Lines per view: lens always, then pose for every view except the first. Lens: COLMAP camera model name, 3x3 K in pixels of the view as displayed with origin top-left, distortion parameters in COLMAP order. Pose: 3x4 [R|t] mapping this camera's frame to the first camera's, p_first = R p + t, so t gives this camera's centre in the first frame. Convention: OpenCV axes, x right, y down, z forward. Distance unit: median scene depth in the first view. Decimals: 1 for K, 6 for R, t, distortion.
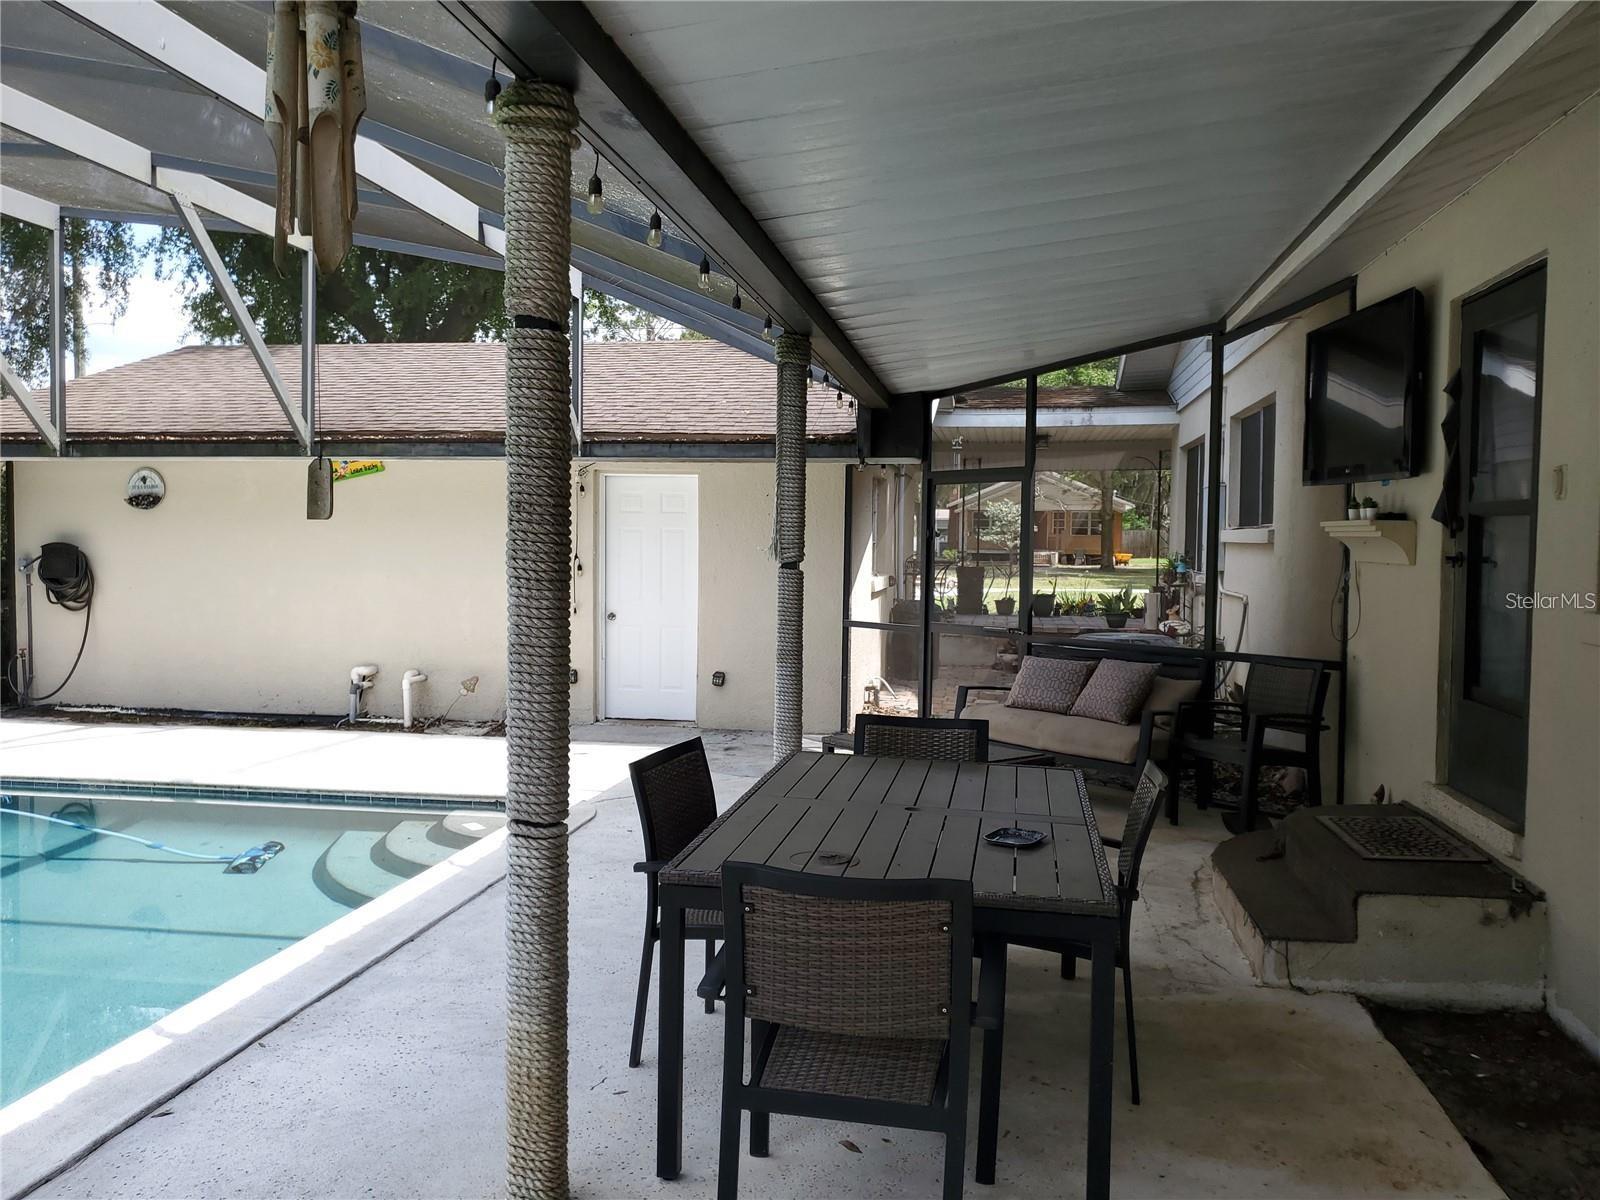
lens RADIAL K [[1230.3, 0, 803.5], [0, 1230.3, 577.6], [0, 0, 1]] dist [-0.001442, 0.008904]
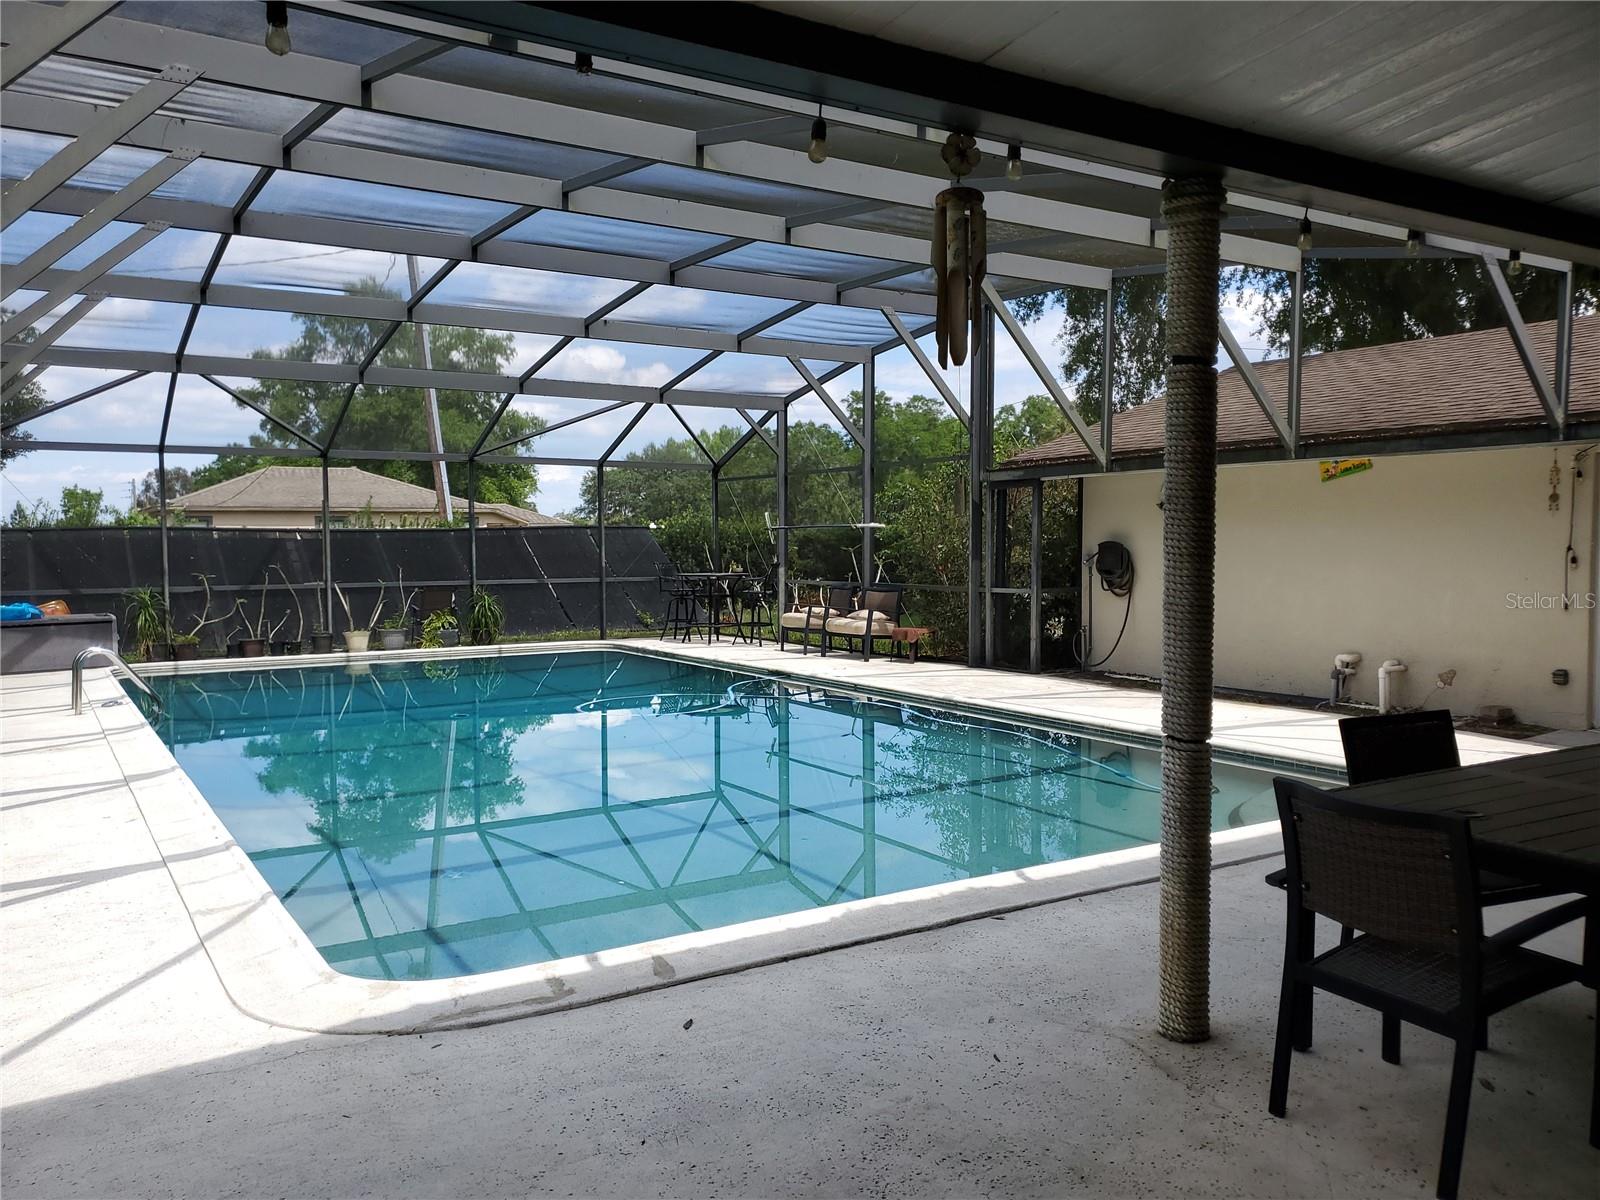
lens RADIAL K [[1230.3, 0, 803.5], [0, 1230.3, 577.6], [0, 0, 1]] dist [-0.001442, 0.008904]
pose [[0.652054, 0.008475, -0.758125, 0.143540], [-0.008850, 0.999954, 0.003566, 0.006881], [0.758121, 0.004384, 0.652099, -0.047038]]
